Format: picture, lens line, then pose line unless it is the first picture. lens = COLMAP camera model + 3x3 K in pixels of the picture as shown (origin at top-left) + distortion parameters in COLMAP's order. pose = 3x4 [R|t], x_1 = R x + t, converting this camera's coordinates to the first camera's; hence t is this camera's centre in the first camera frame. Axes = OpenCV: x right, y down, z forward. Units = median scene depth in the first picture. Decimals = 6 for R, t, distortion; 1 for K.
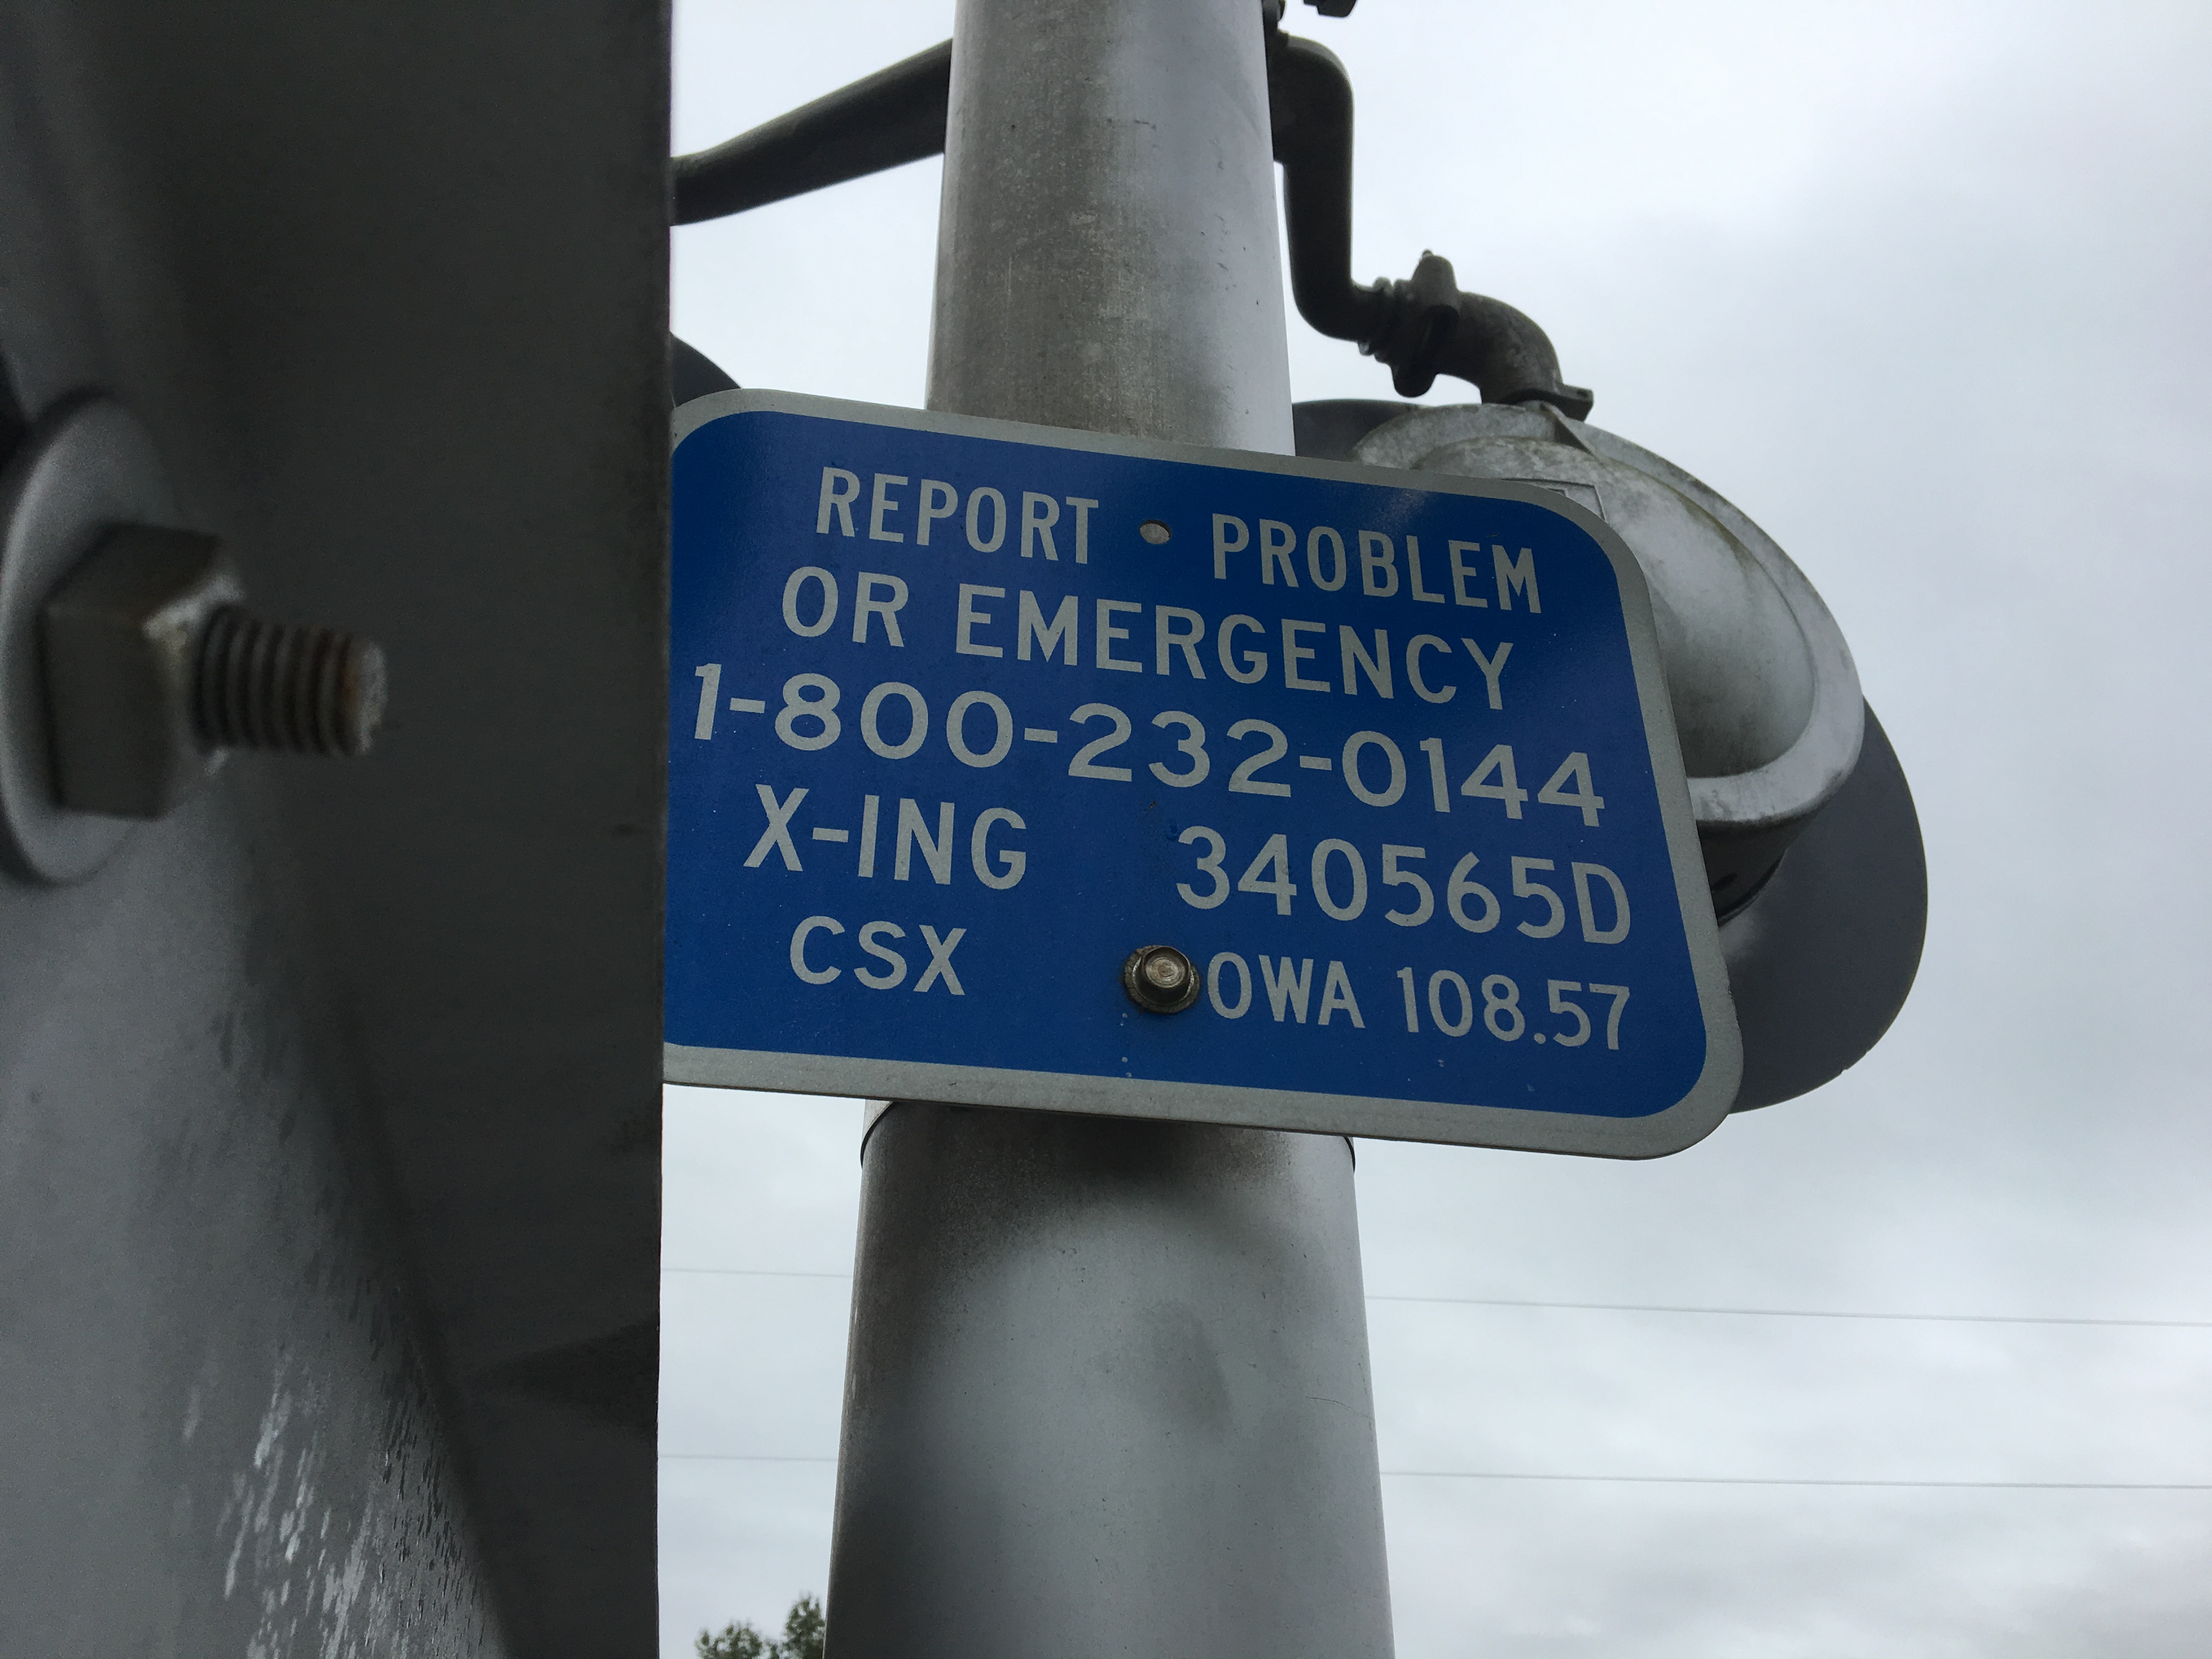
lens RADIAL K [[1872.9, 0, 1102.9], [0, 1872.9, 821.0], [0, 0, 1]] dist [0.078224, -0.113812]
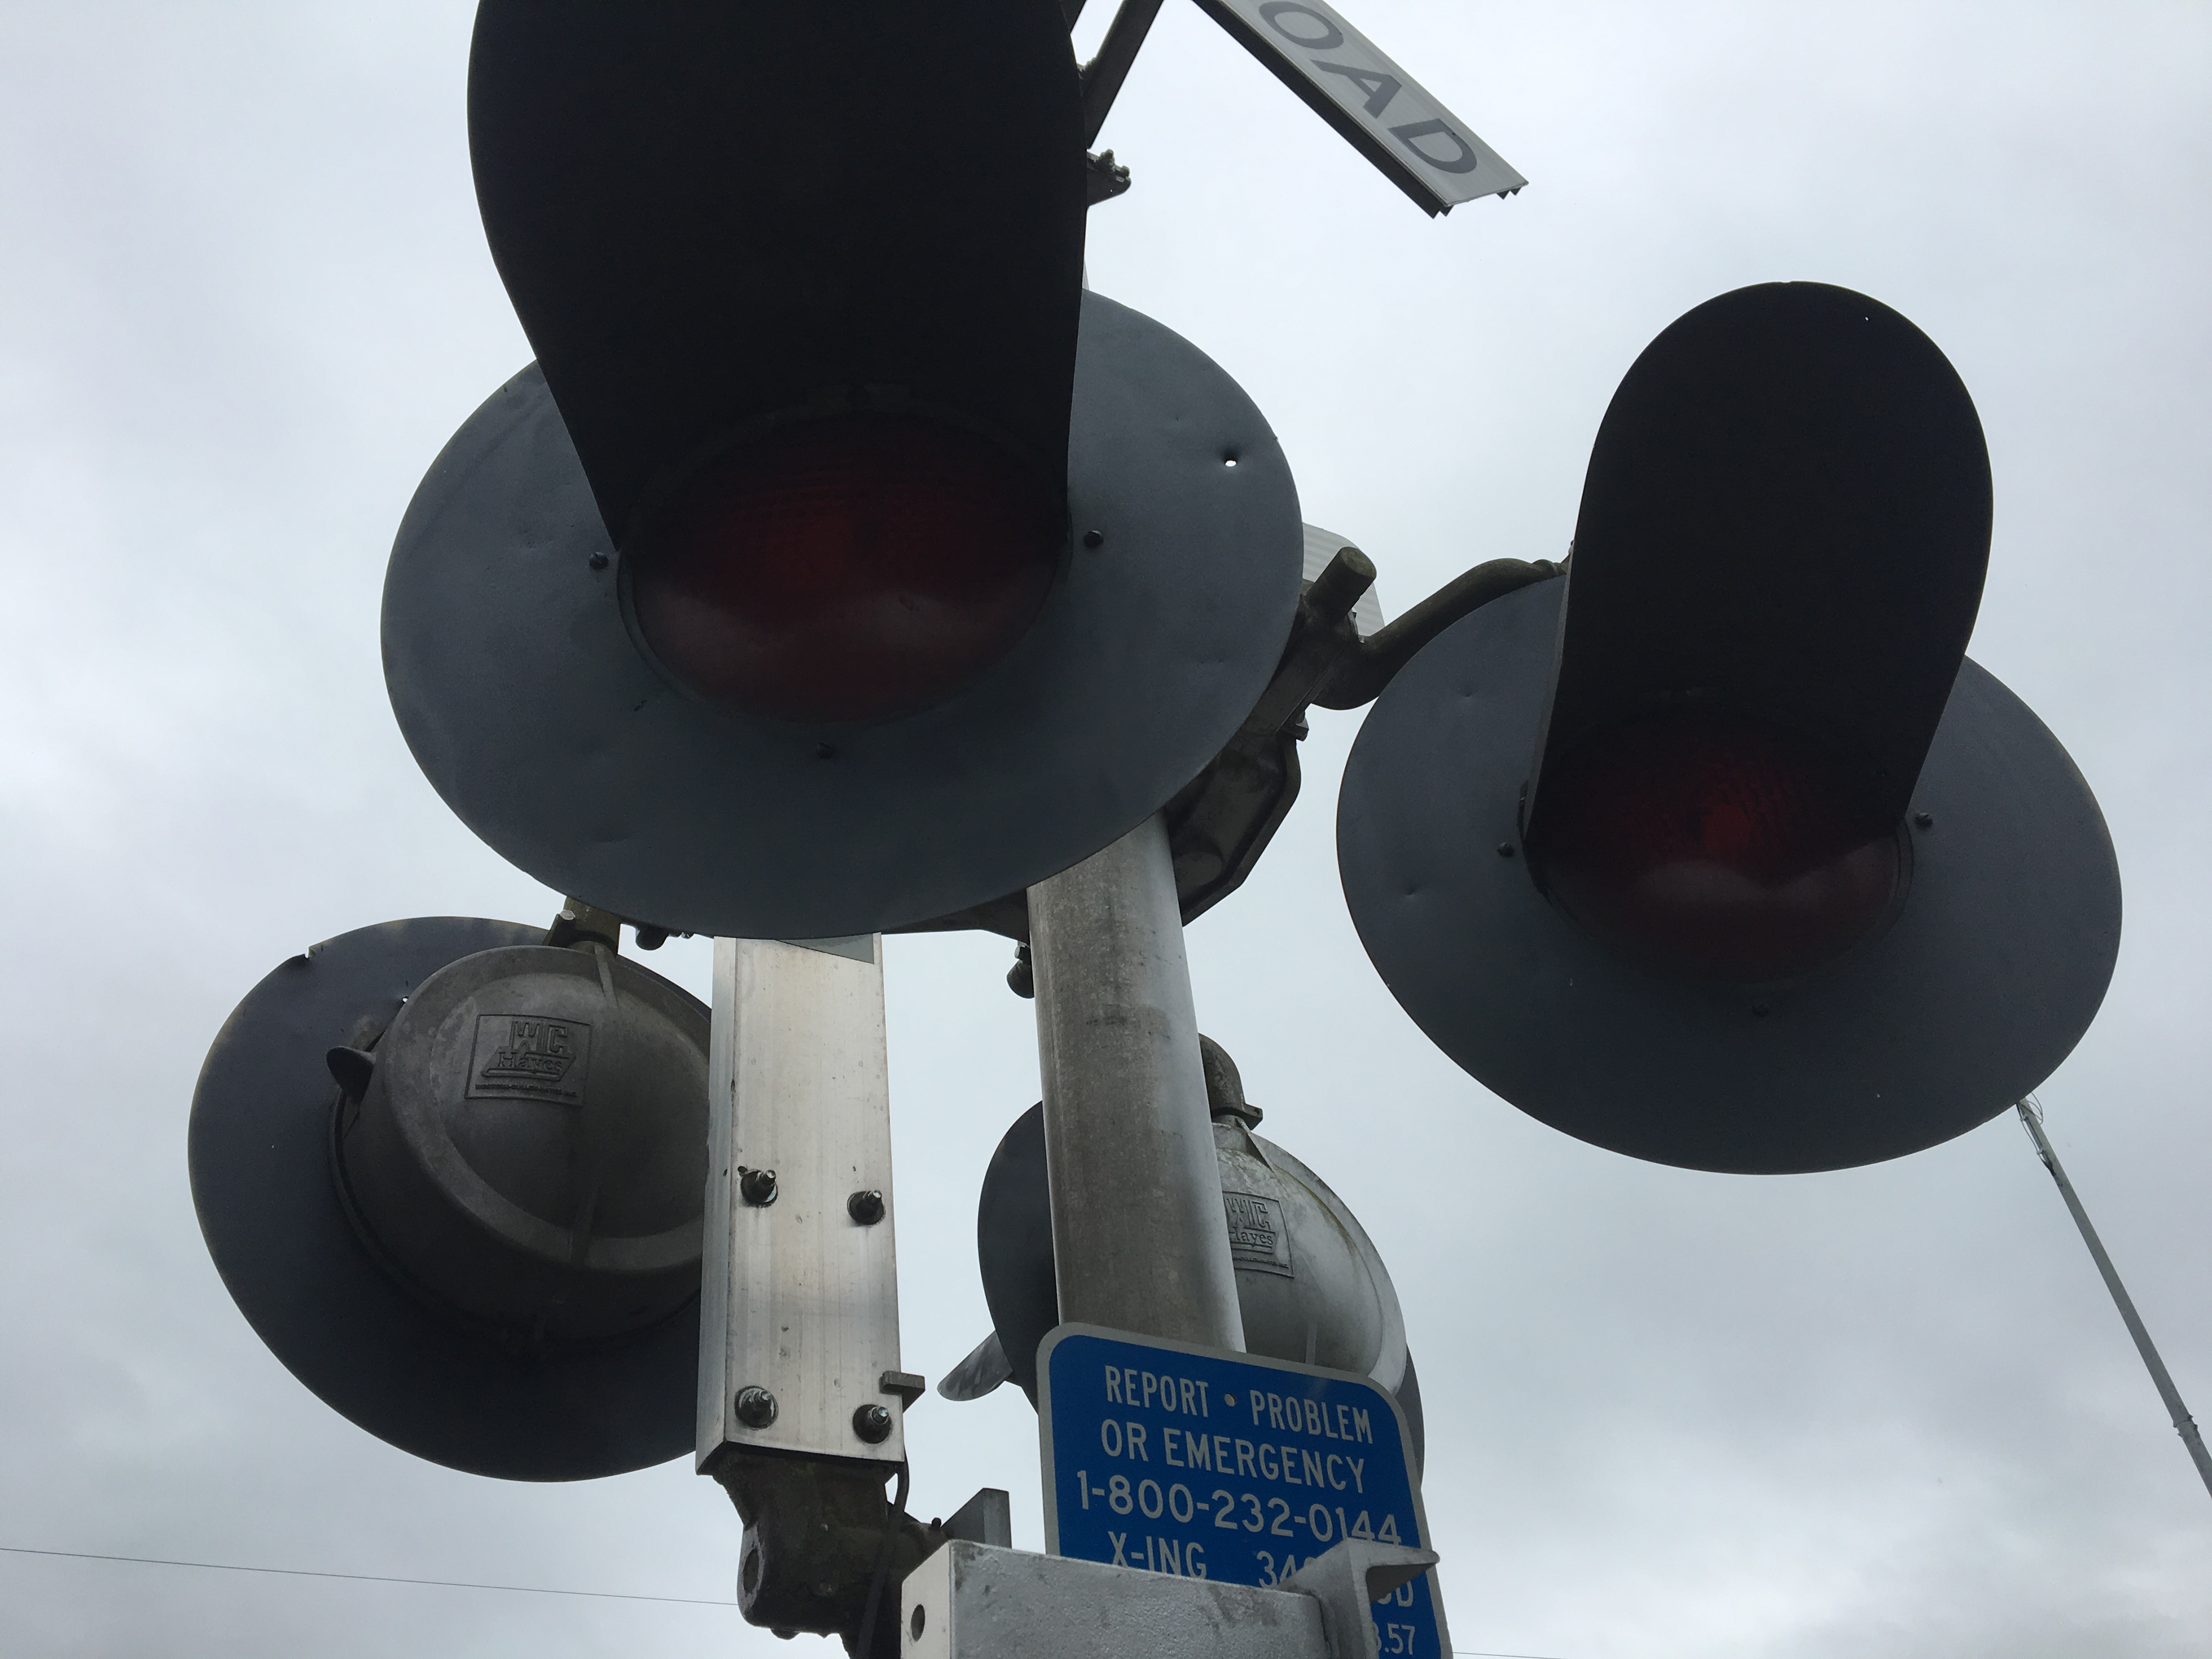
lens RADIAL K [[1872.9, 0, 1096.6], [0, 1872.9, 811.4], [0, 0, 1]] dist [0.078224, -0.113812]
pose [[0.946065, 0.151152, 0.286554, -0.971559], [-0.107029, 0.980651, -0.163917, -0.496975], [-0.305786, 0.124407, 0.943937, -1.353457]]
